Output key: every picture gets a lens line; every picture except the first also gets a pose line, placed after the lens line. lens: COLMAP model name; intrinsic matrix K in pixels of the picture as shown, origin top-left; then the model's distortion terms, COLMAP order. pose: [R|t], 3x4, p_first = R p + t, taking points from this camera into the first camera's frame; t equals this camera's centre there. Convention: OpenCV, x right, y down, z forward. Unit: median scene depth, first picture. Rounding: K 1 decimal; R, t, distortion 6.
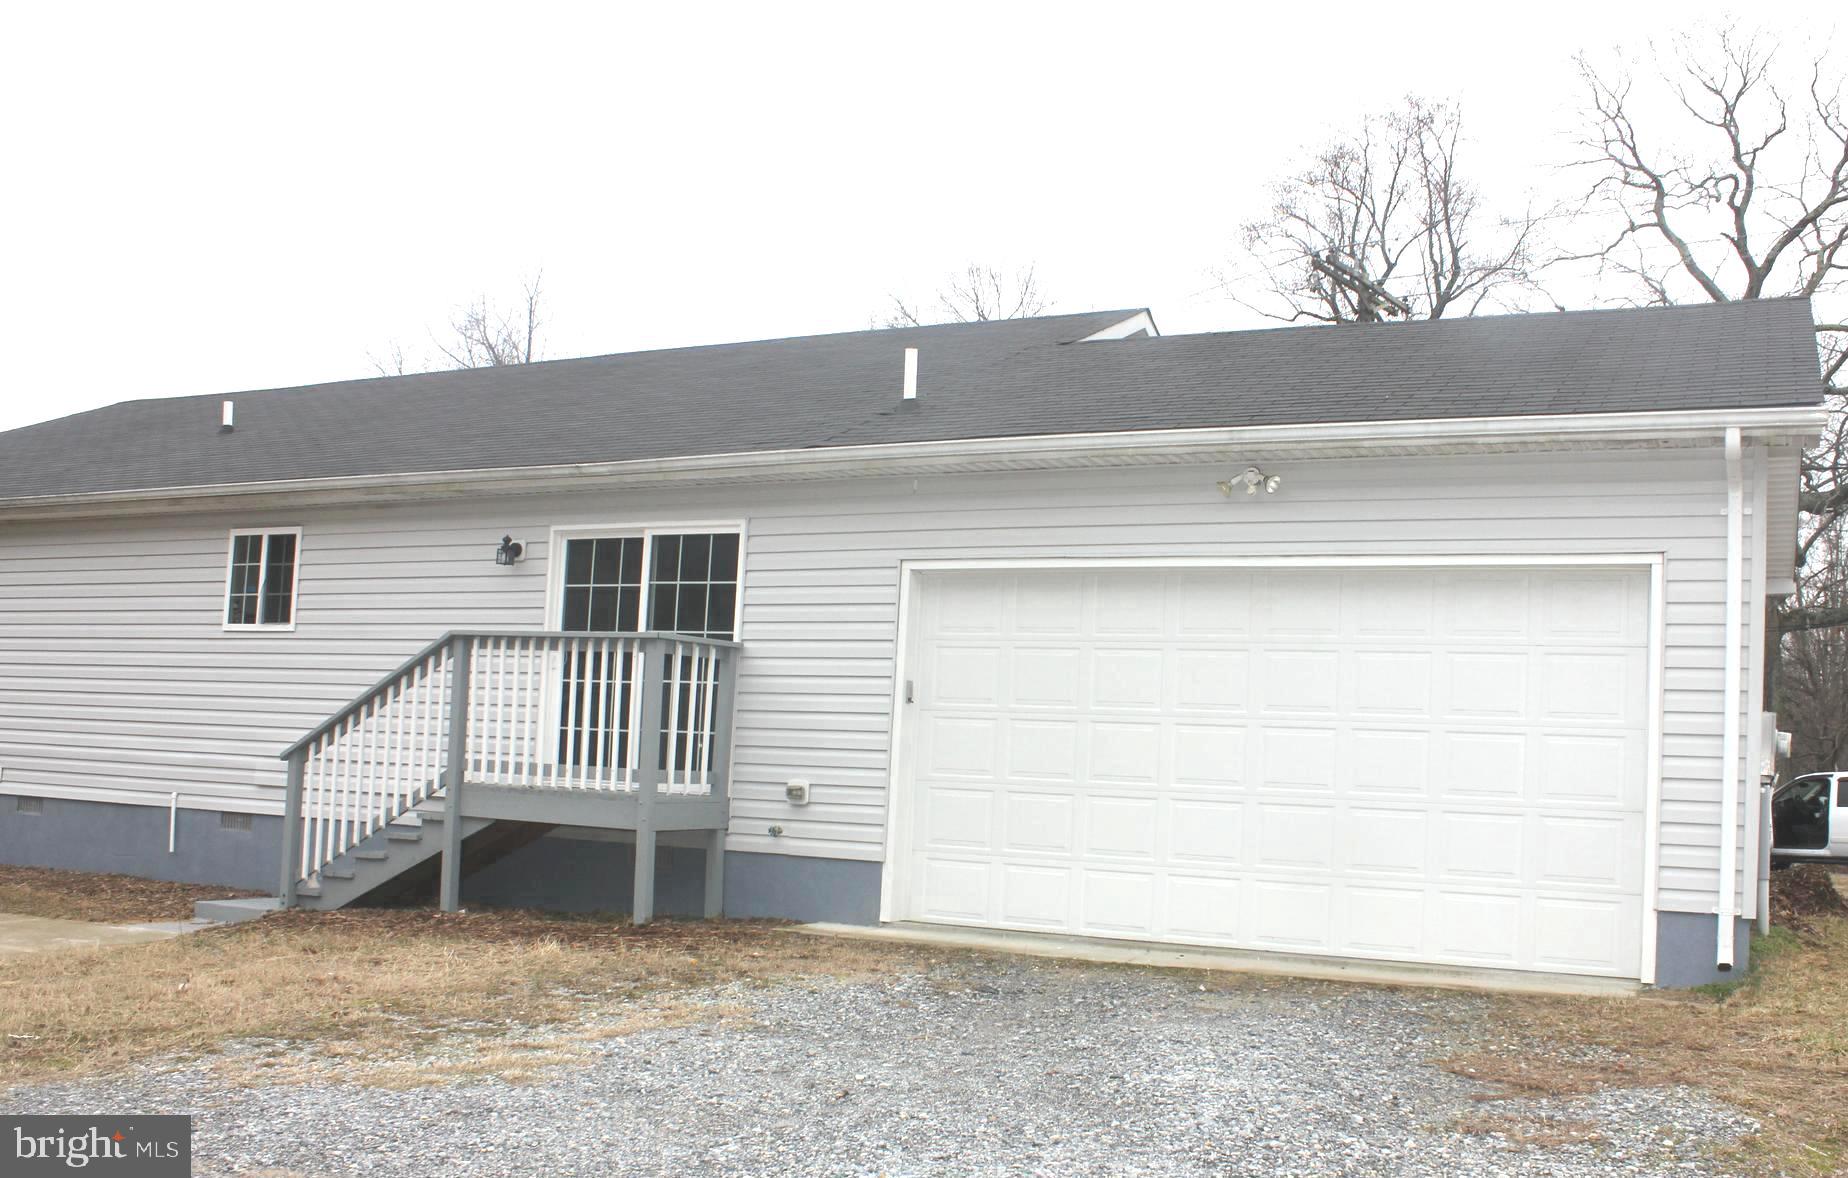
lens RADIAL K [[1585.9, 0, 1093.2], [0, 1585.9, 695.3], [0, 0, 1]] dist [-0.204544, 0.237791]
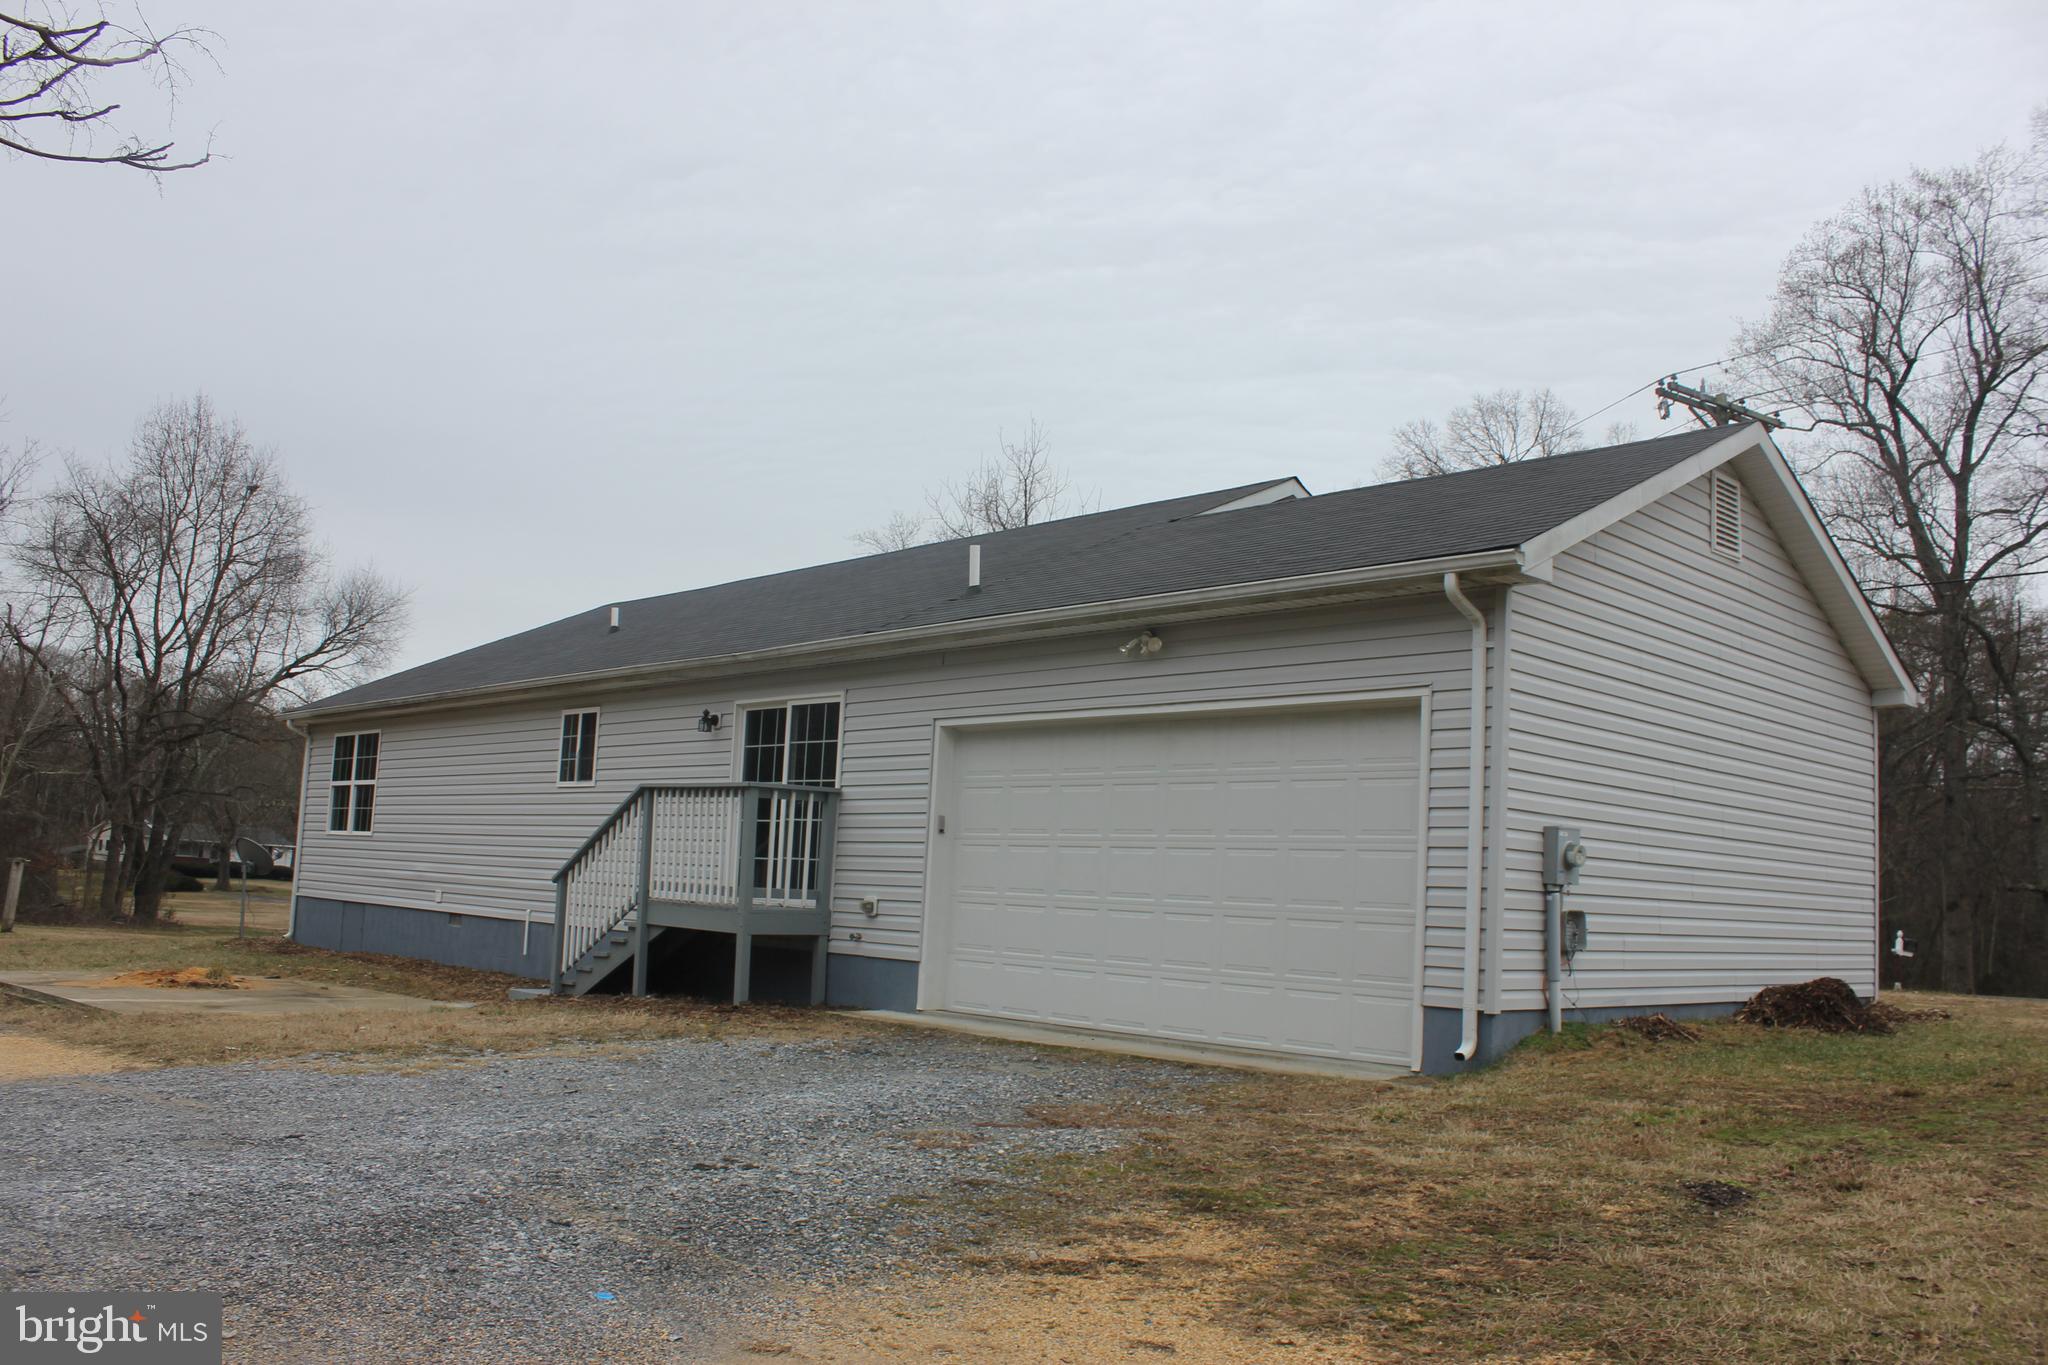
lens RADIAL K [[1606.7, 0, 1024.0], [0, 1606.7, 682.5], [0, 0, 1]] dist [-0.166200, 0.130579]
pose [[0.919308, -0.052641, -0.390003, 0.419308], [0.014561, 0.994885, -0.099962, 0.012977], [0.393270, 0.086217, 0.915372, -0.132763]]
